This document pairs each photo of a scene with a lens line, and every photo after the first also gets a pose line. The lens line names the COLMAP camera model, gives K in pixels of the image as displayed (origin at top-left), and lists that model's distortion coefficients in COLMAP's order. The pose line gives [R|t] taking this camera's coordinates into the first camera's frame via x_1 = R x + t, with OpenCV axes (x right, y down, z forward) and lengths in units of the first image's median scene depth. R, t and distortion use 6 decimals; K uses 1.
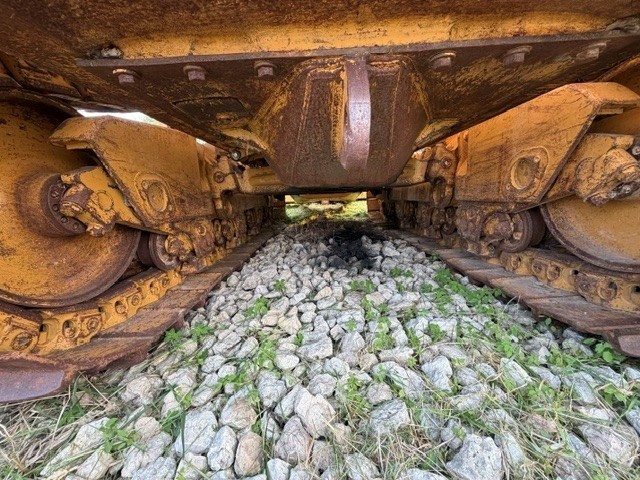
lens RADIAL K [[253.2, 0, 320.0], [0, 253.2, 240.0], [0, 0, 1]] dist [0.000683, -0.000252]
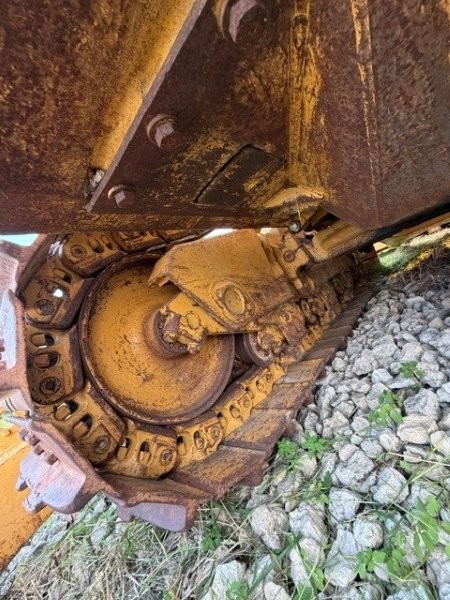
lens RADIAL K [[237.4, 0, 225.6], [0, 237.4, 297.5], [0, 0, 1]] dist [0.000683, -0.000252]
pose [[0.700753, -0.278747, -0.656692, -0.034915], [0.247435, 0.958331, -0.142748, -0.045219], [0.669120, -0.062457, 0.740525, 0.233351]]
